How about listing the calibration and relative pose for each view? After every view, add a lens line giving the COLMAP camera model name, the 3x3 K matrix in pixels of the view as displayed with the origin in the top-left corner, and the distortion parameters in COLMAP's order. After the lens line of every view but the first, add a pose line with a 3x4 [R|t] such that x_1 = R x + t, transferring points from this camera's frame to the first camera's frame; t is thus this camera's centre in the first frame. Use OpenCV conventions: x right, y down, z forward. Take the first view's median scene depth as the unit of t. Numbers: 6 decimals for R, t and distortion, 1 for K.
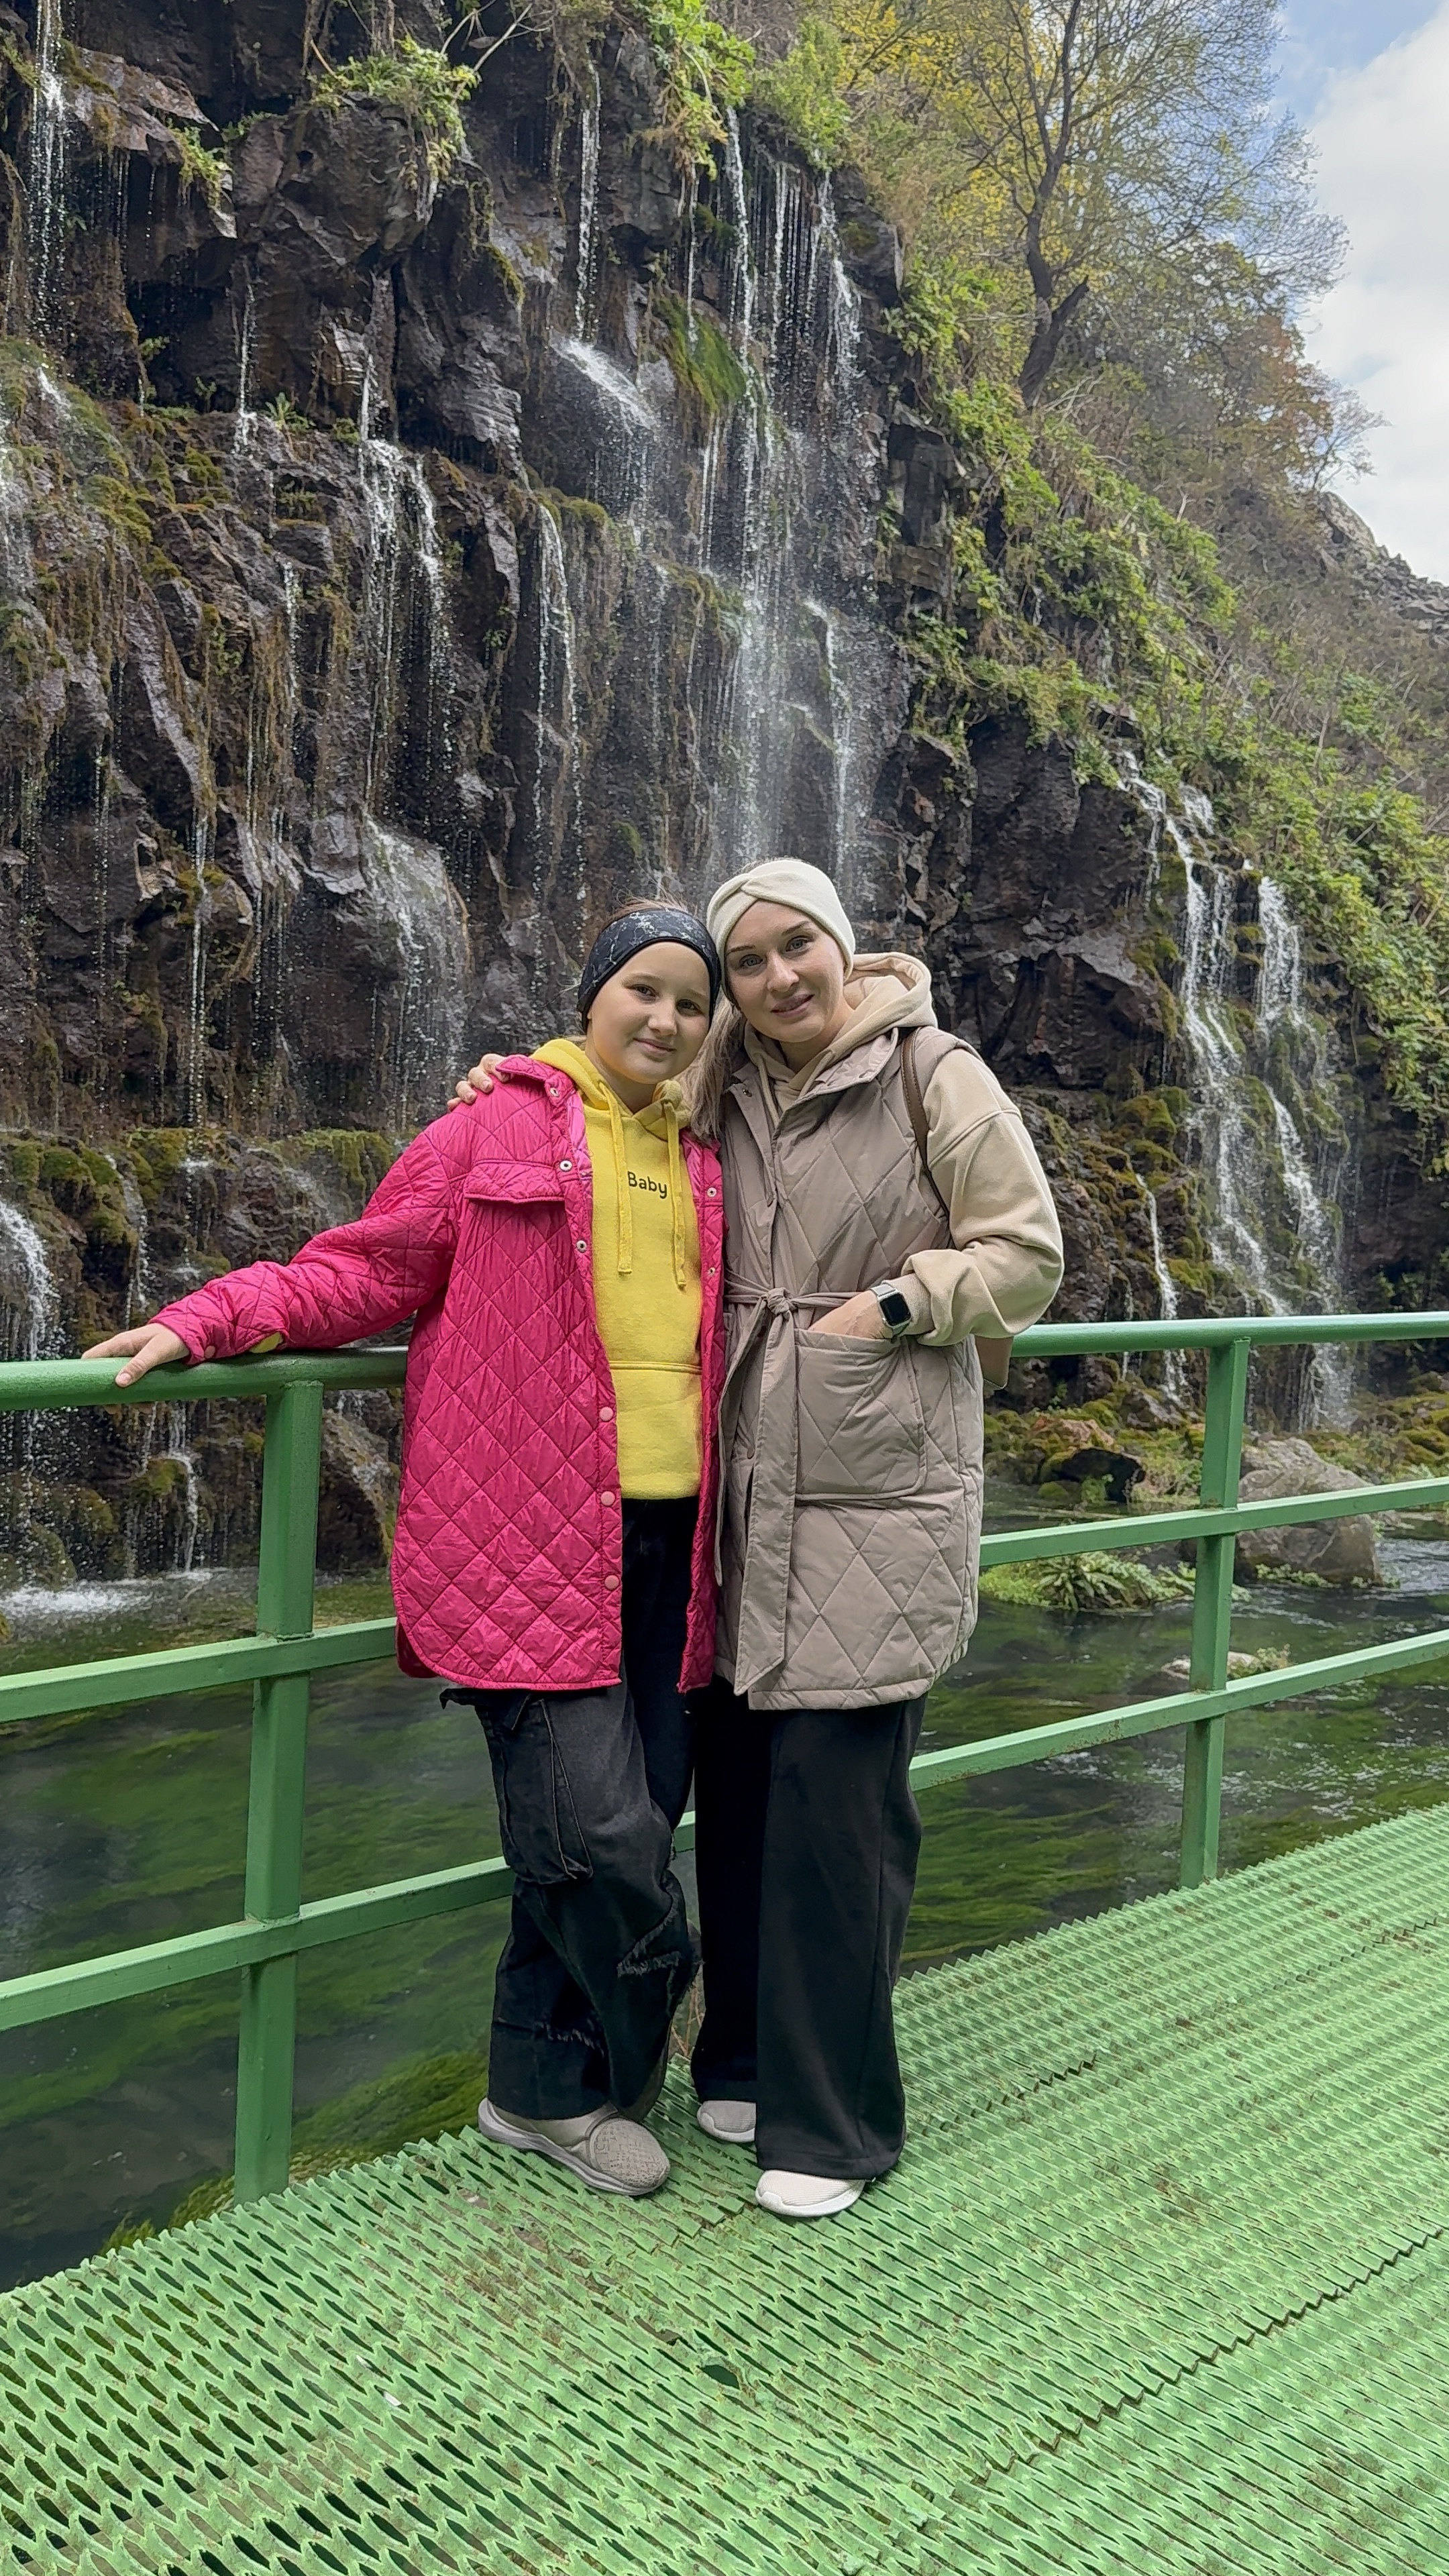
lens RADIAL K [[2100.5, 0, 724.5], [0, 2100.5, 1288.0], [0, 0, 1]] dist [0.196718, -0.400494]
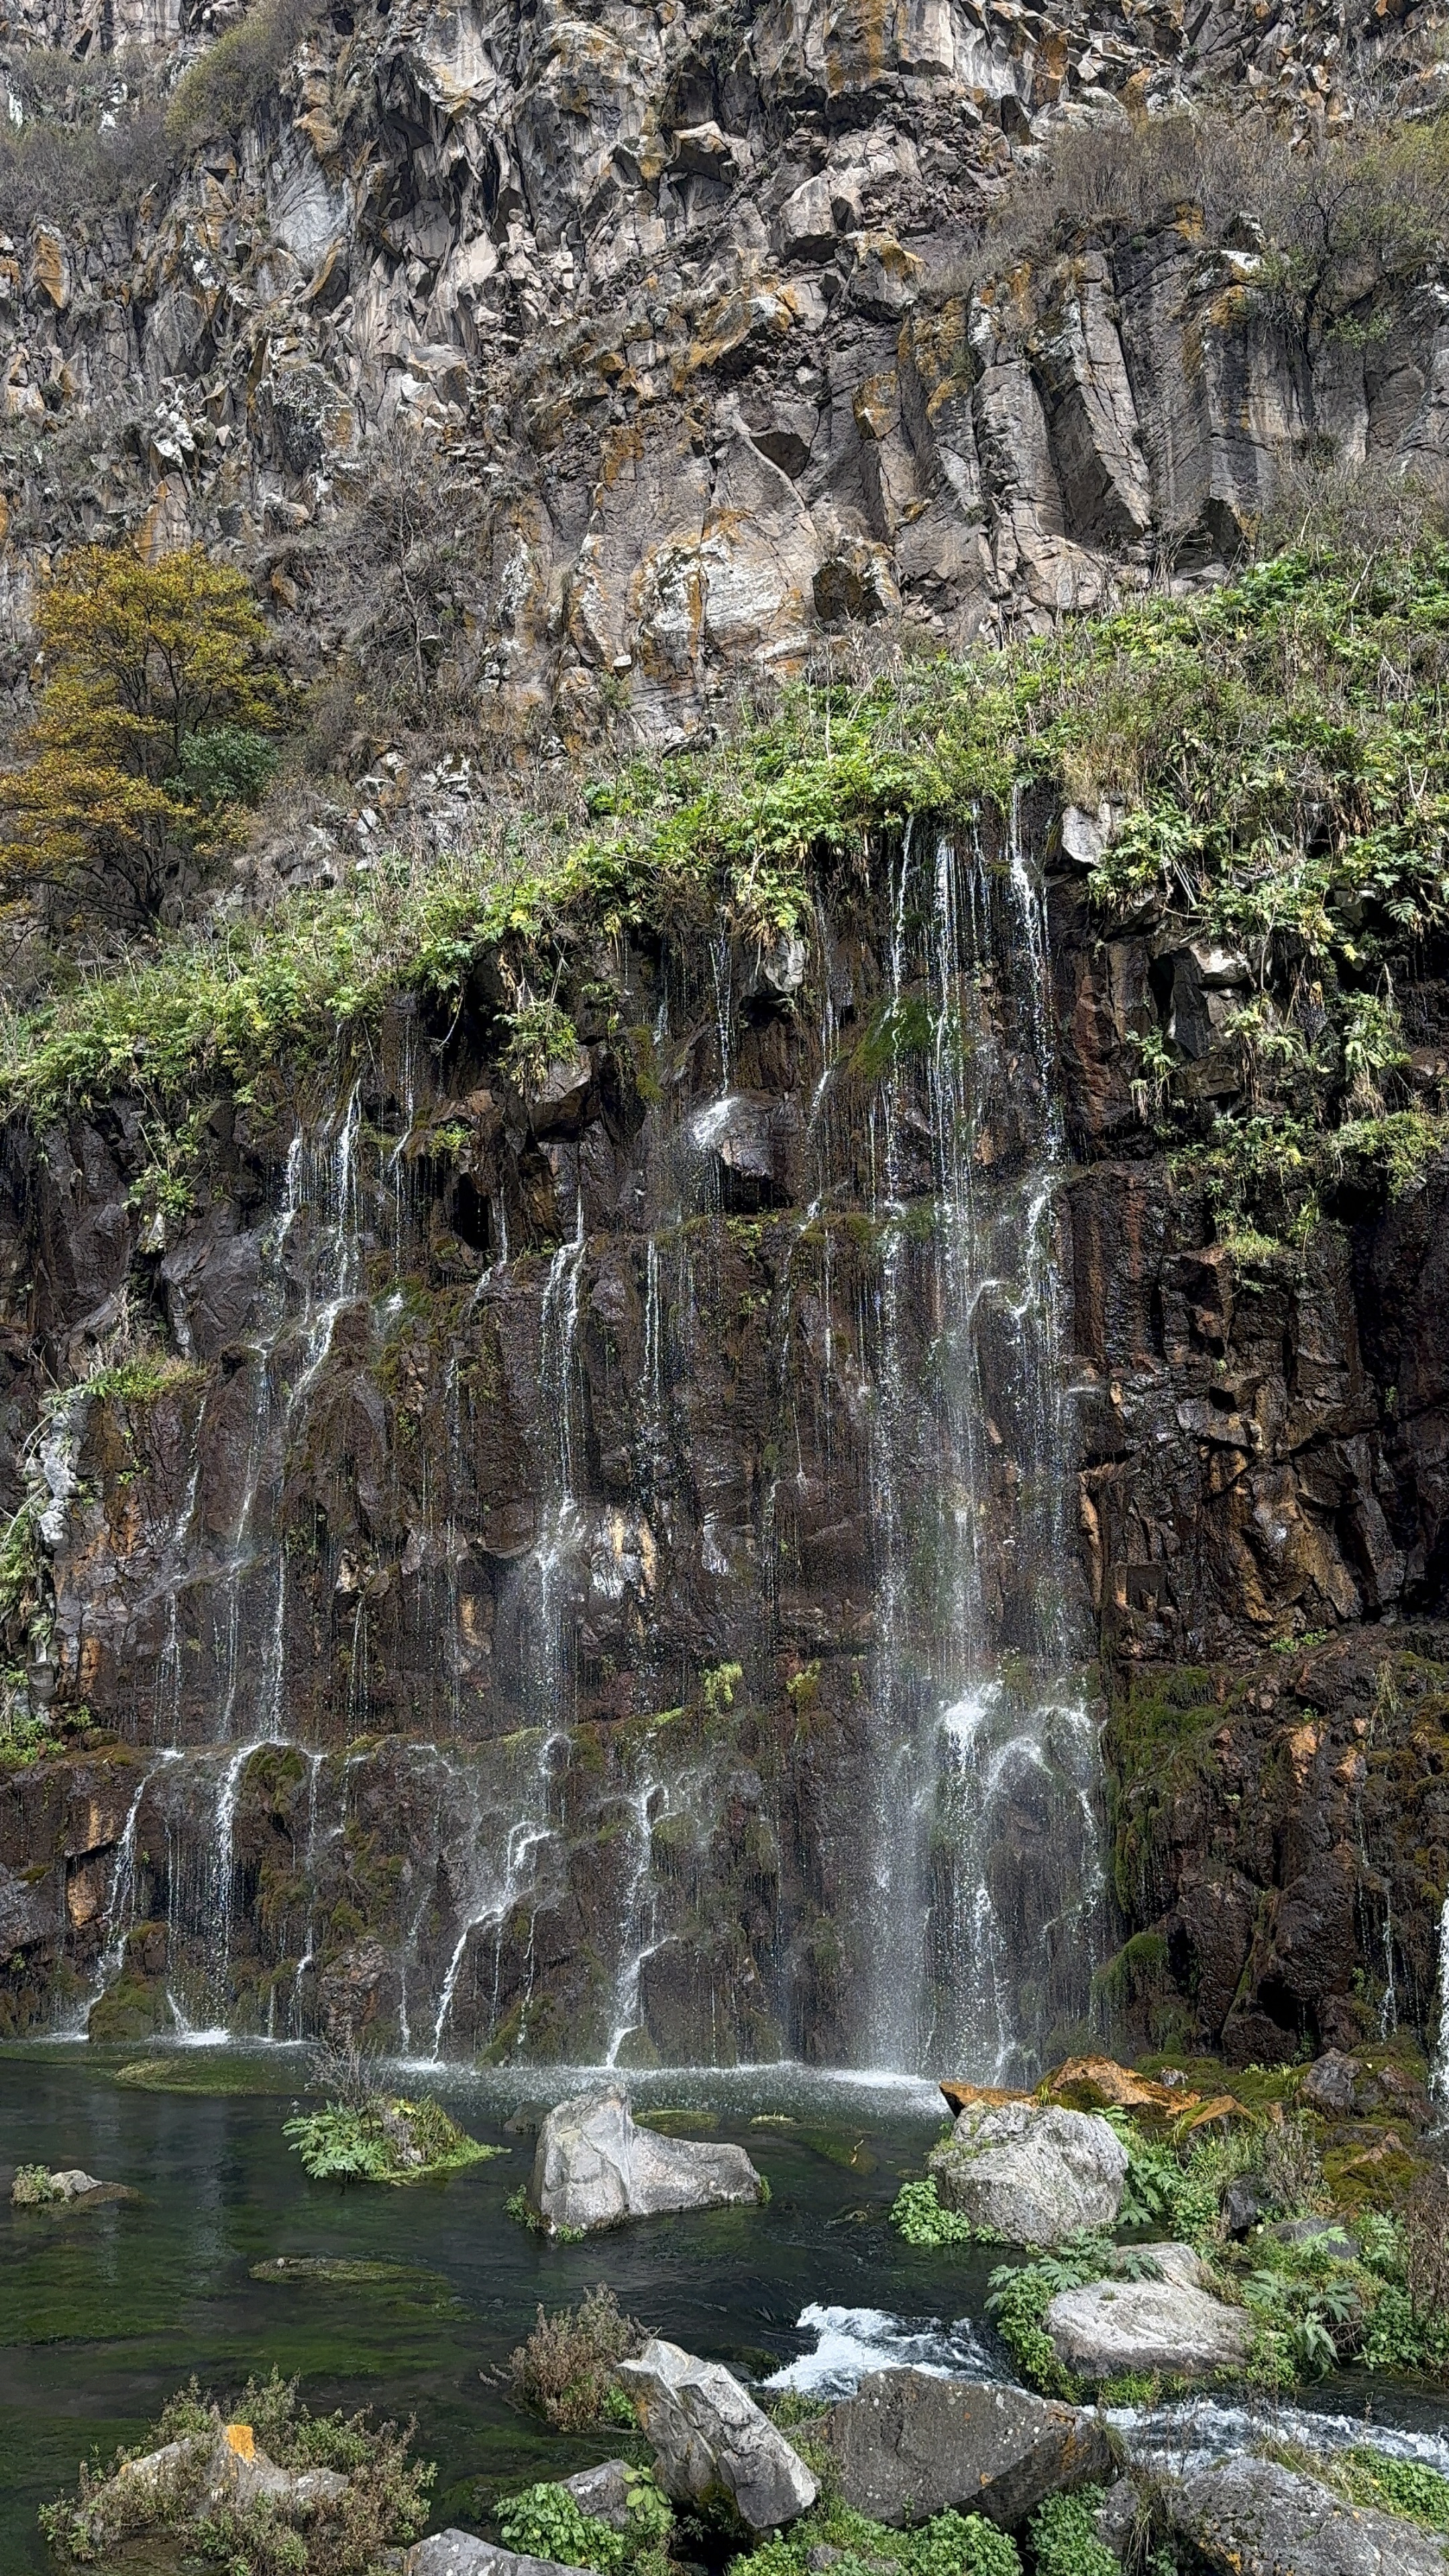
lens RADIAL K [[2100.5, 0, 724.5], [0, 2100.5, 1288.0], [0, 0, 1]] dist [0.196718, -0.400494]
pose [[0.174131, -0.248471, -0.952859, 0.882155], [-0.054816, 0.963696, -0.261314, 0.001606], [0.983196, 0.097735, 0.154189, 0.646824]]
